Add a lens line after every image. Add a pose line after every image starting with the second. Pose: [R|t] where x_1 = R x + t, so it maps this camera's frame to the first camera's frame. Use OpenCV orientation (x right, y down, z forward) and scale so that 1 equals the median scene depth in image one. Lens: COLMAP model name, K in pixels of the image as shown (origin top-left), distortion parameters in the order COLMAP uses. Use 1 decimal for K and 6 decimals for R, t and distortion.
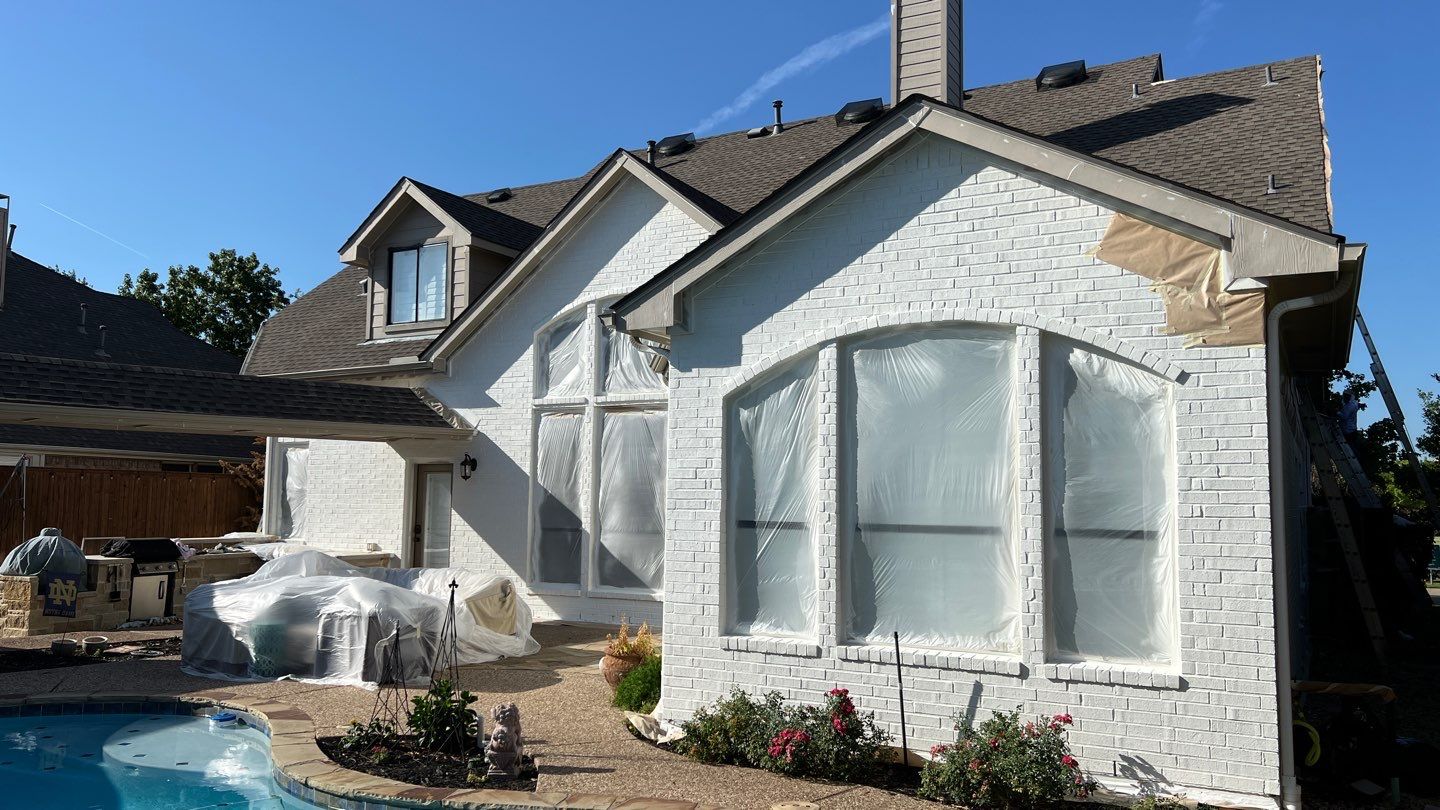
lens RADIAL K [[1094.1, 0, 720.0], [0, 1094.1, 405.0], [0, 0, 1]] dist [0.030401, -0.000417]
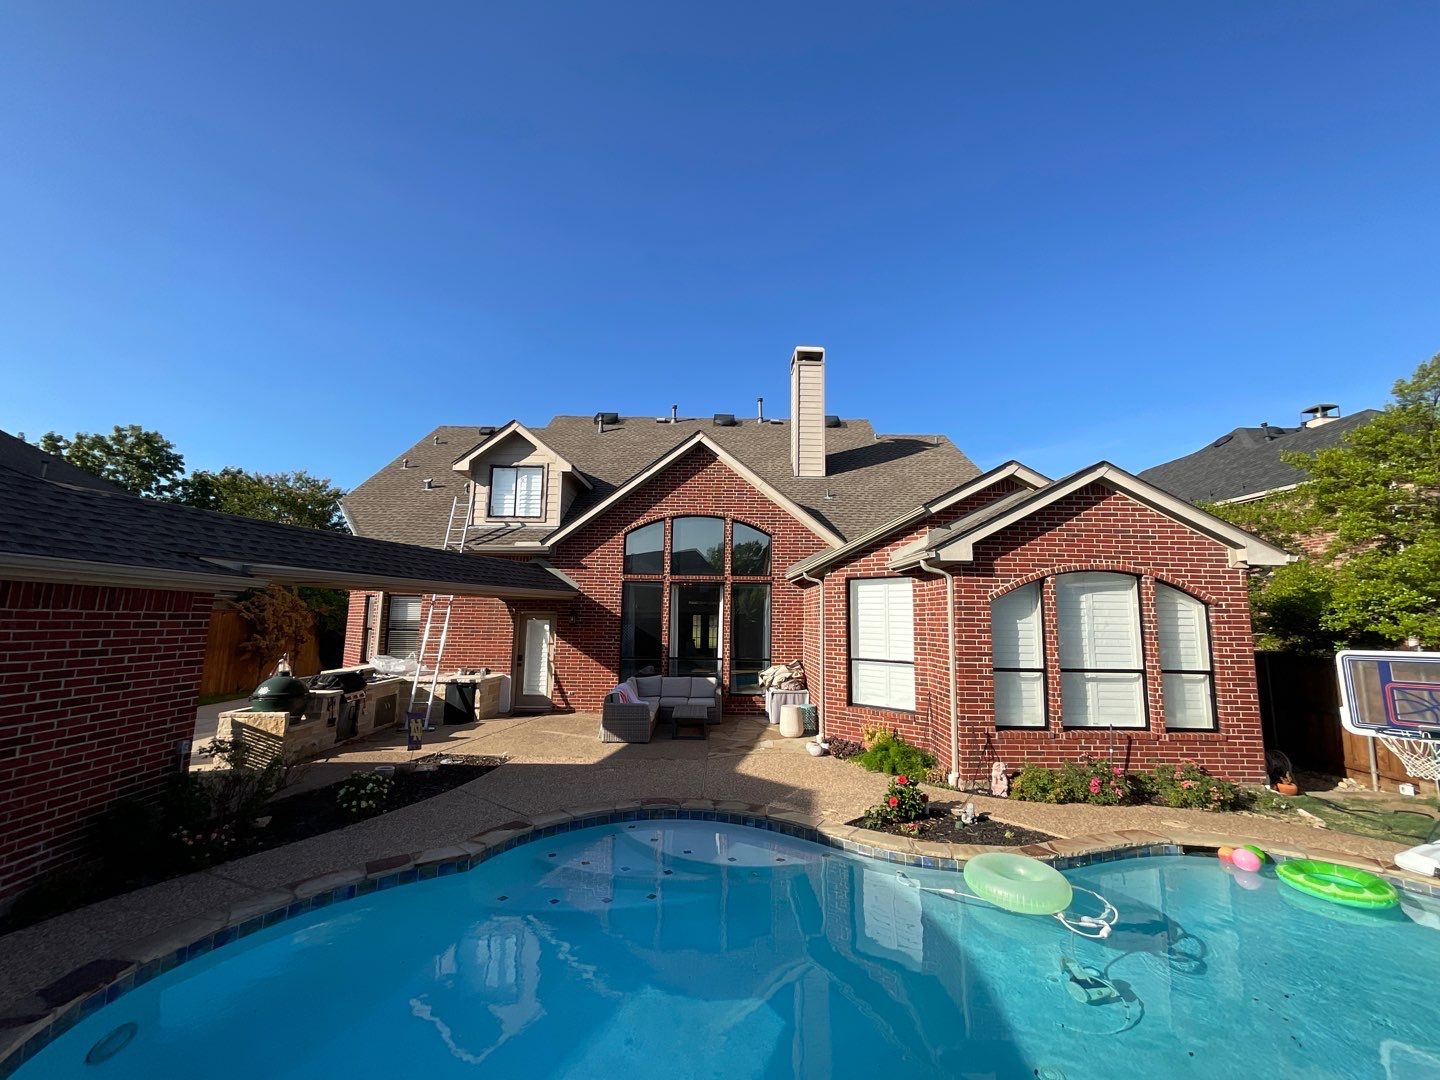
lens RADIAL K [[587.8, 0, 720.0], [0, 587.8, 540.0], [0, 0, 1]] dist [0.000942, 0.000321]
pose [[0.869470, 0.065983, 0.489560, -0.383619], [-0.048489, 0.997653, -0.048345, -0.016948], [-0.491601, 0.018296, 0.870628, 0.150364]]
